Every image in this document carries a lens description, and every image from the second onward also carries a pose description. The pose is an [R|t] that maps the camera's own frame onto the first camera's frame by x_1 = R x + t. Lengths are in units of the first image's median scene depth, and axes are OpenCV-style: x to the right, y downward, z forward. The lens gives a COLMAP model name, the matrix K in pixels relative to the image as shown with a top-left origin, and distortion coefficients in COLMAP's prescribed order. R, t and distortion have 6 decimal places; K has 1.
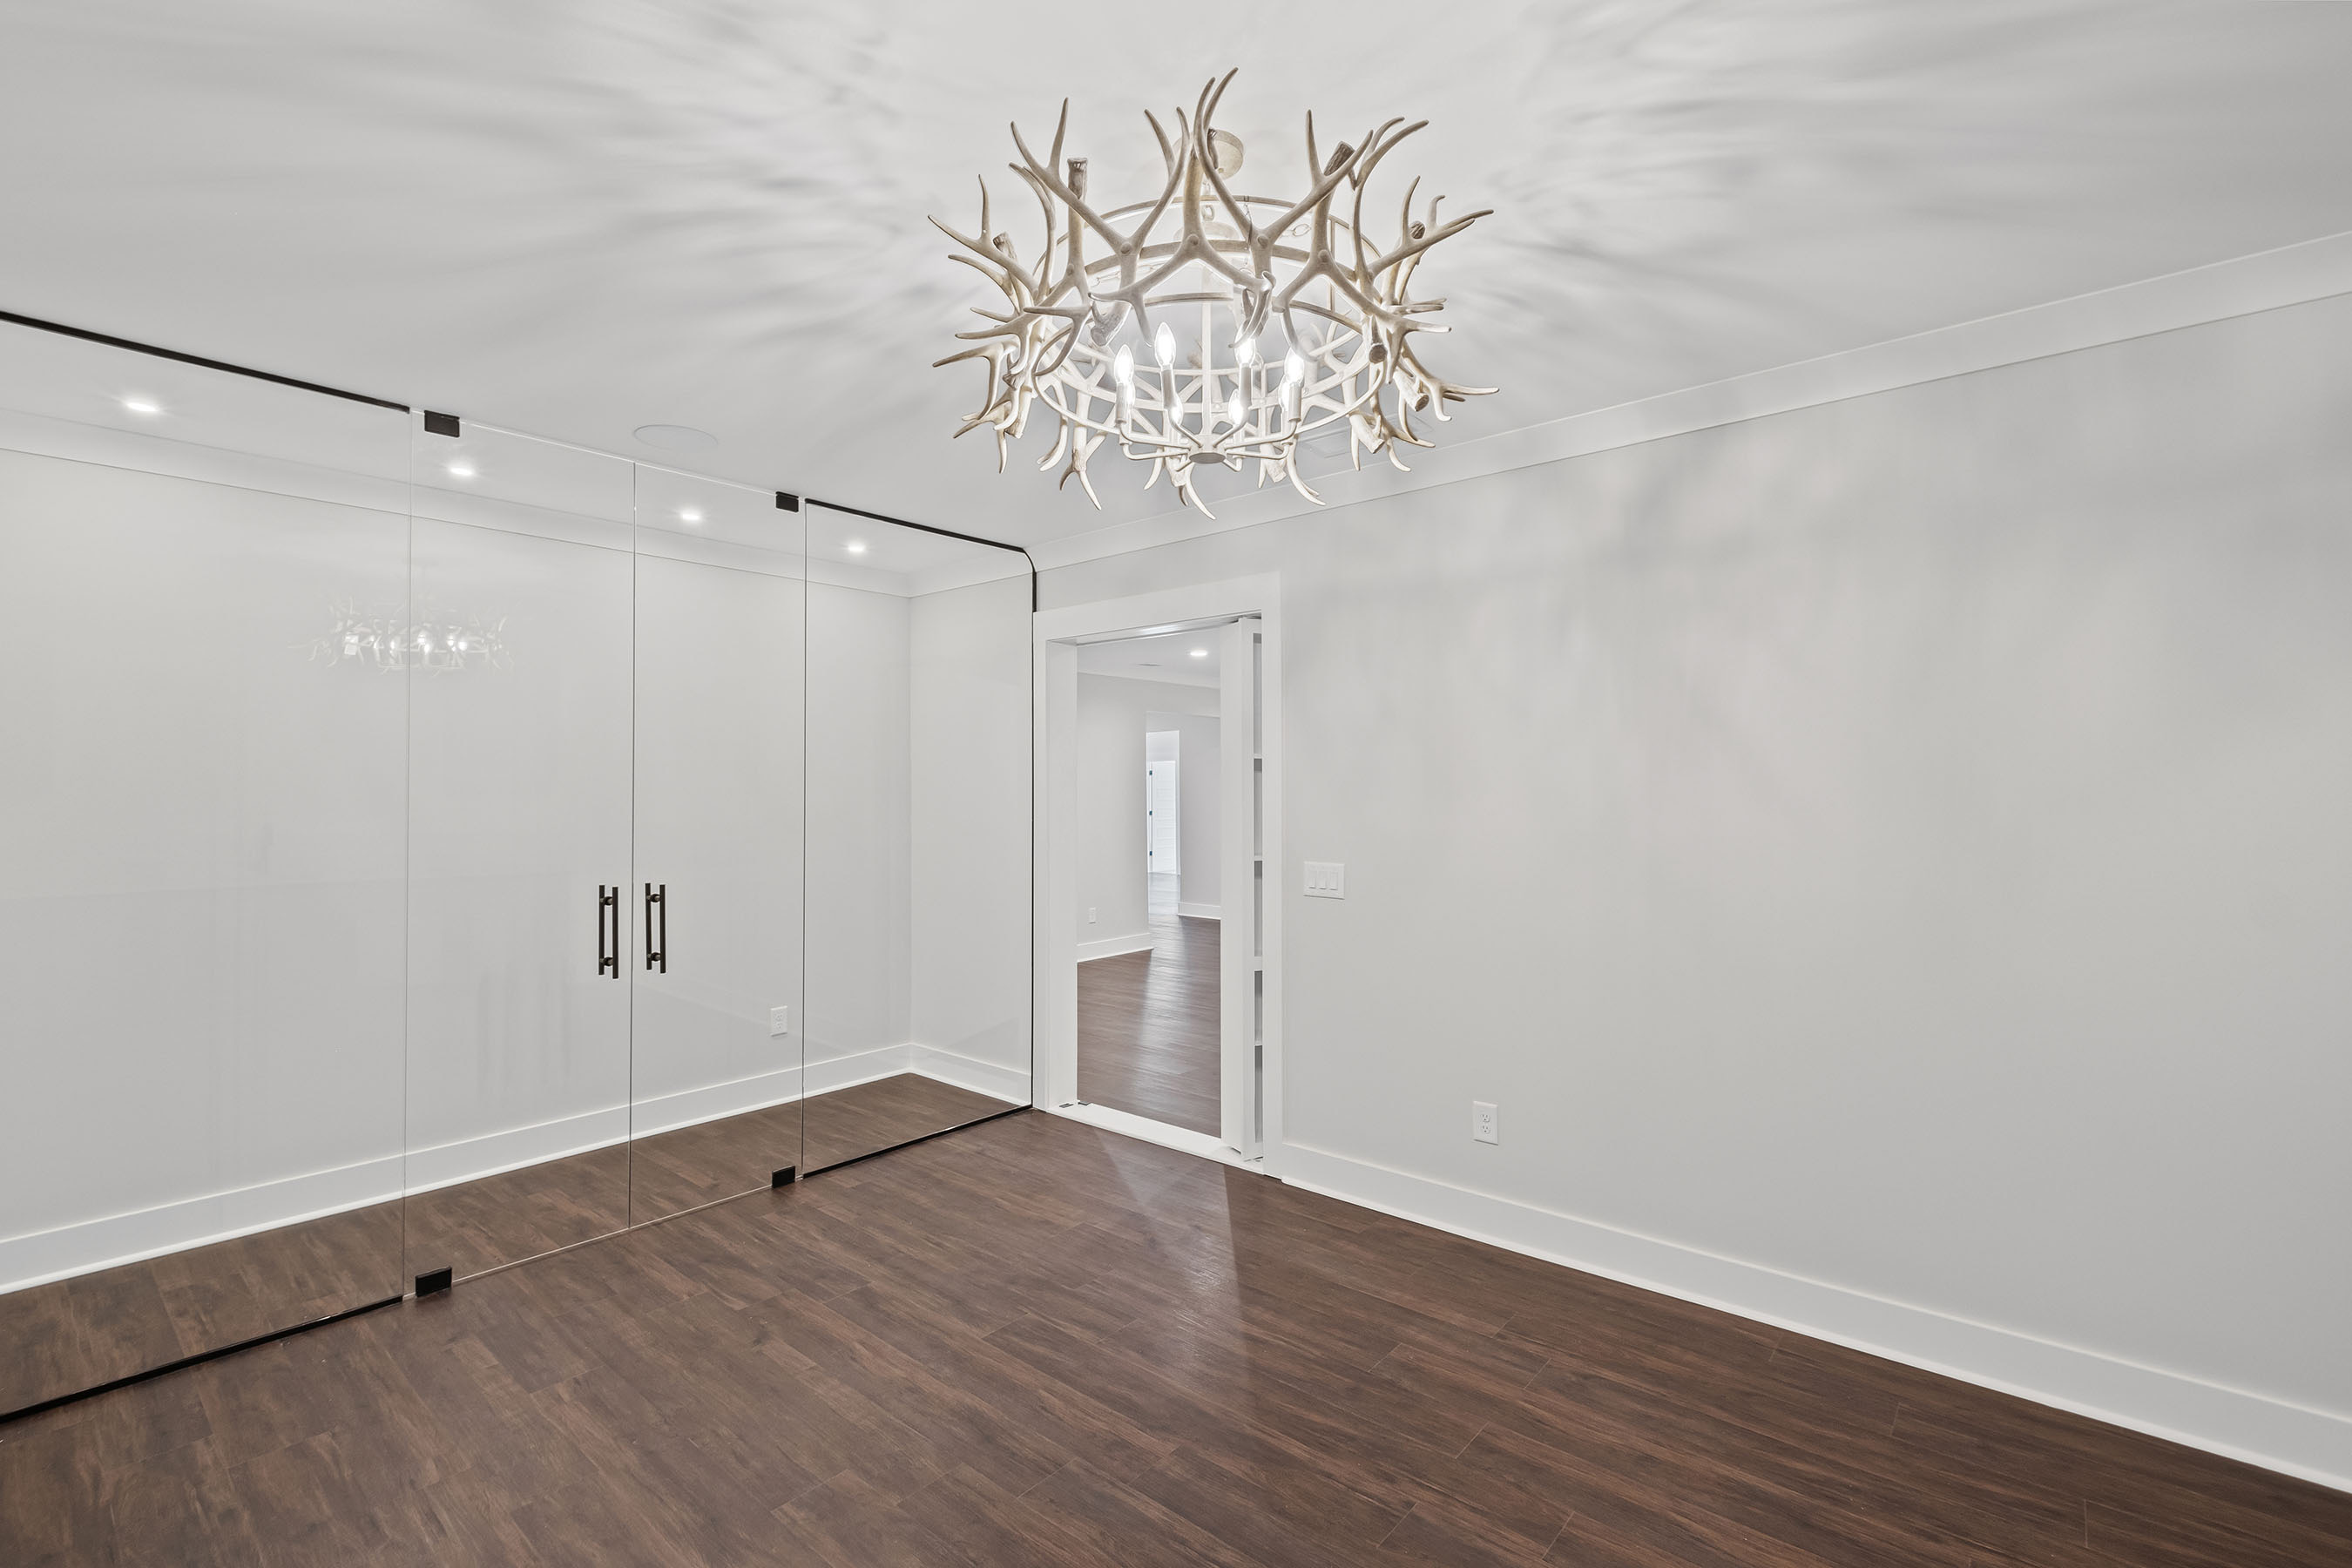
lens RADIAL K [[1040.8, 0, 1175.7], [0, 1040.8, 784.1], [0, 0, 1]] dist [0.000702, 0.000195]
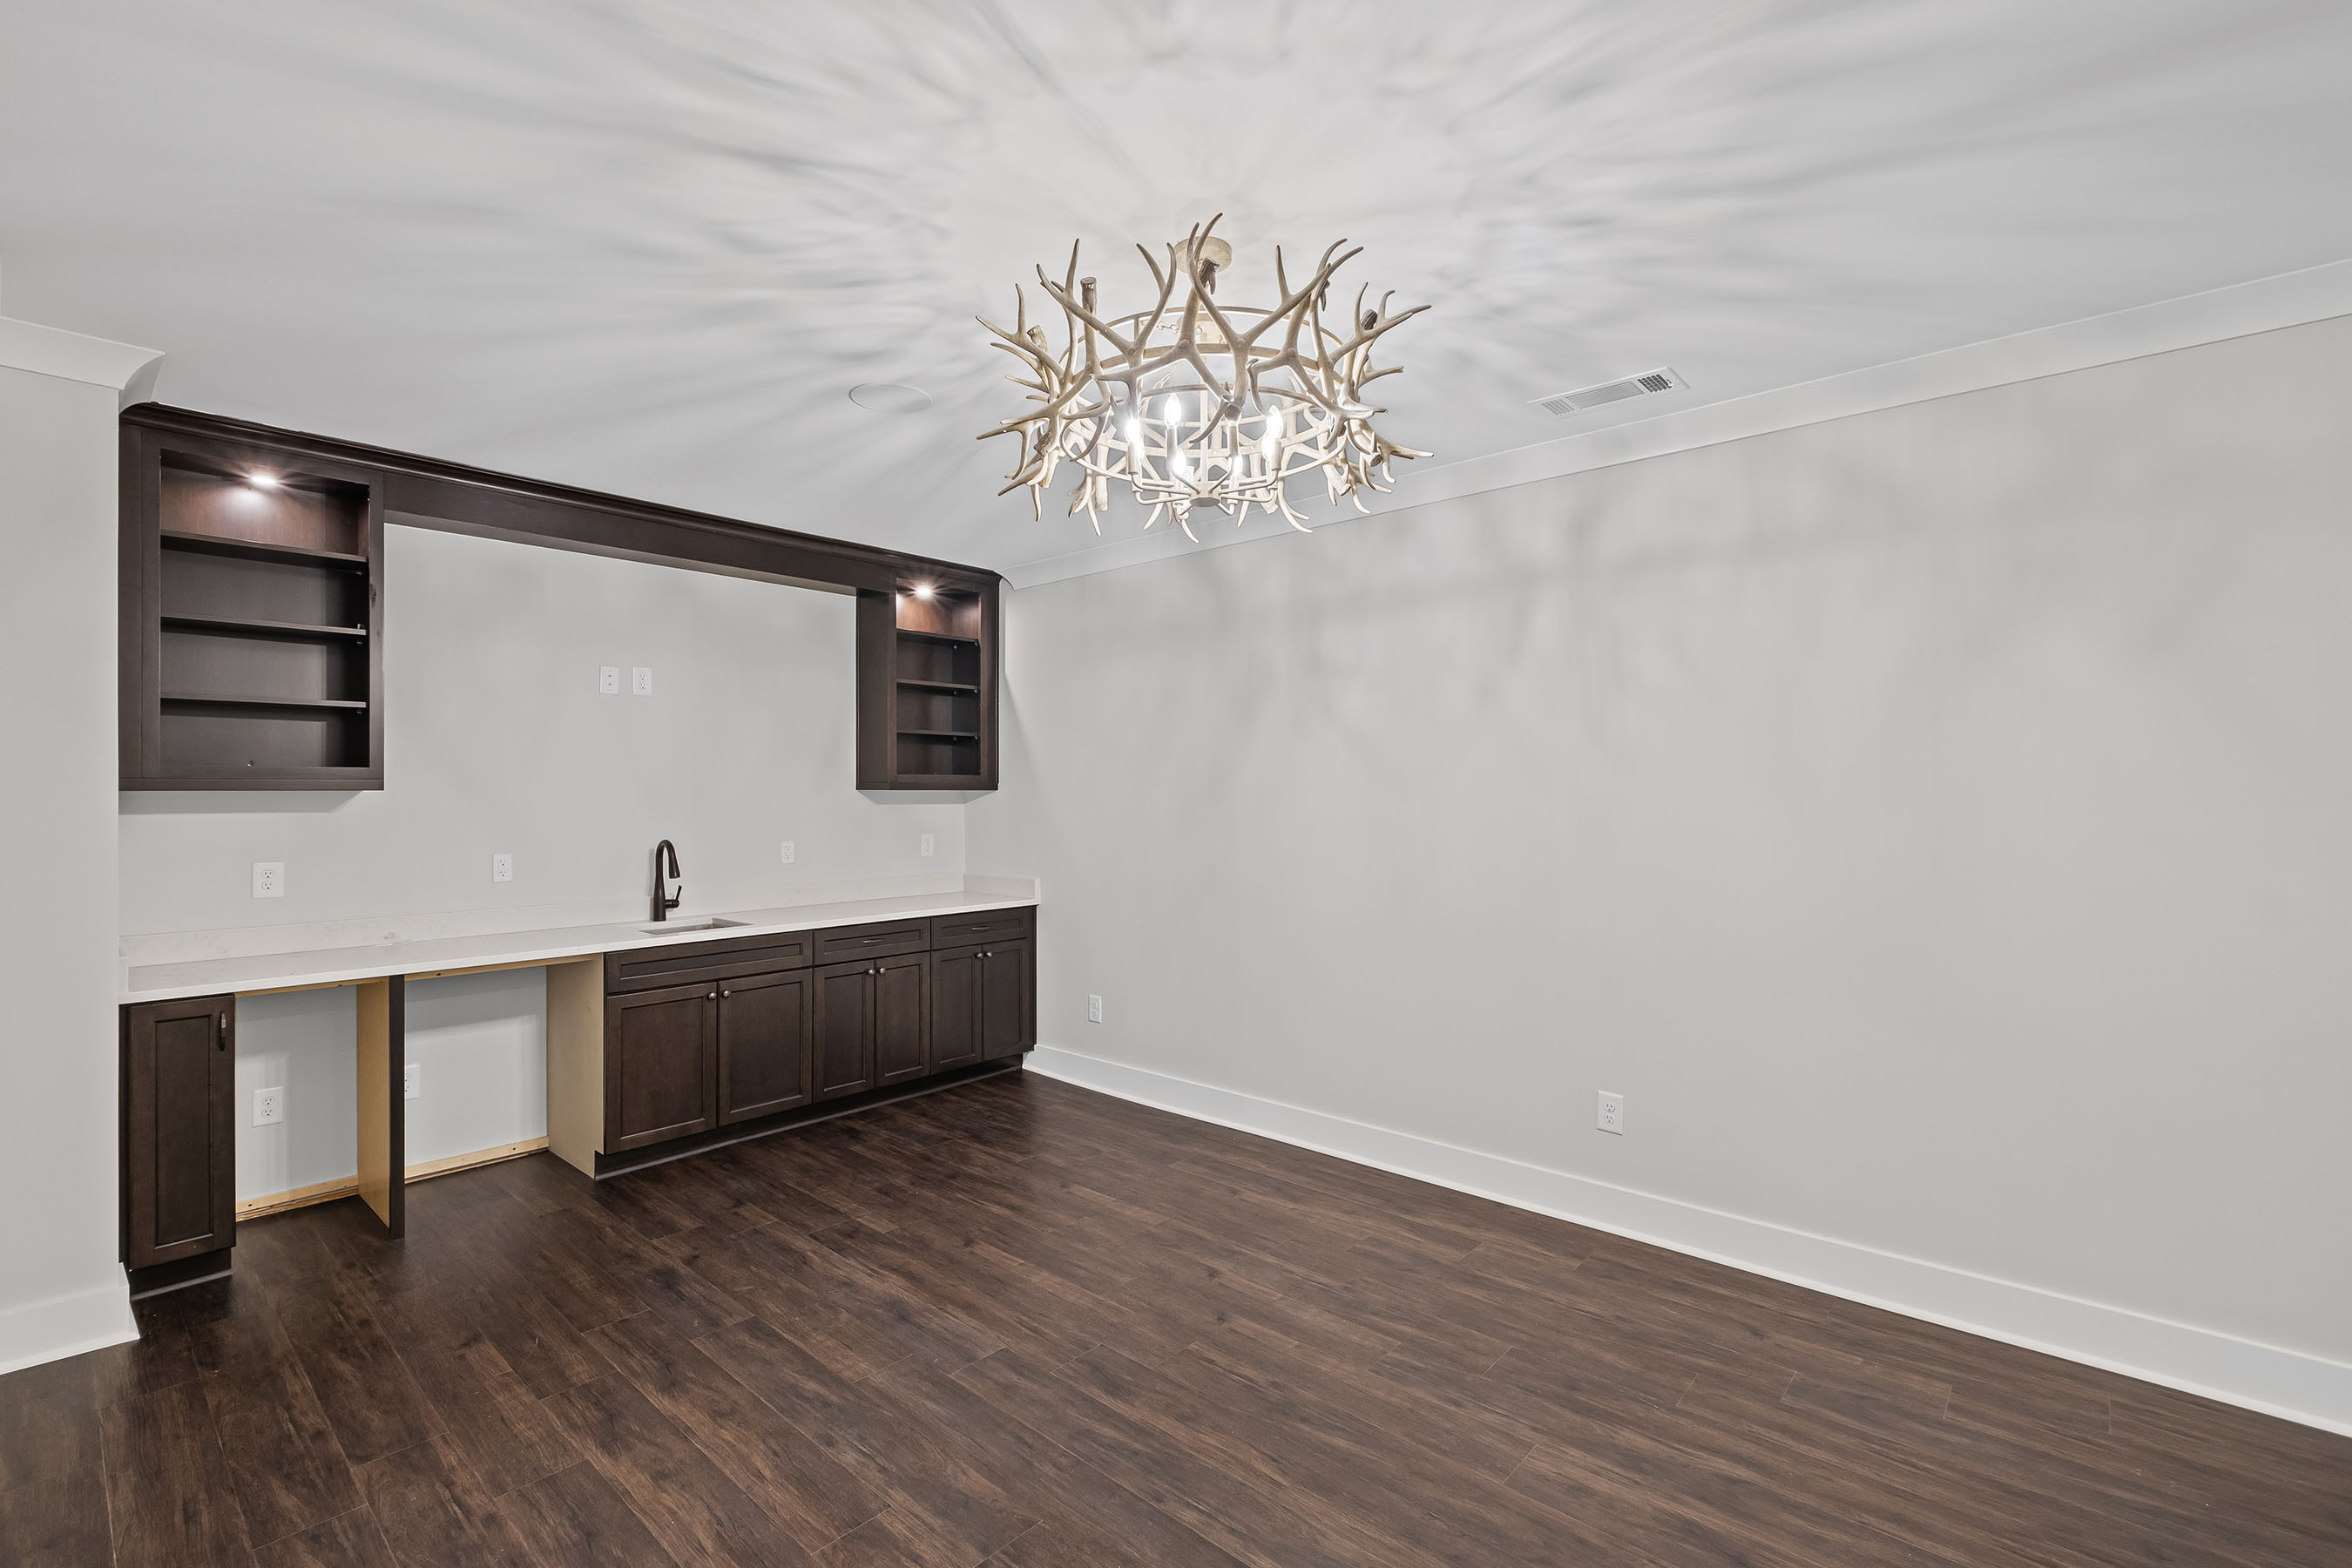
lens RADIAL K [[1040.8, 0, 1178.3], [0, 1040.8, 796.3], [0, 0, 1]] dist [0.000702, 0.000195]
pose [[-0.999551, 0.007394, 0.029041, 0.024911], [0.007205, 0.999952, -0.006617, 0.032588], [-0.029089, -0.006405, -0.999556, 1.996432]]
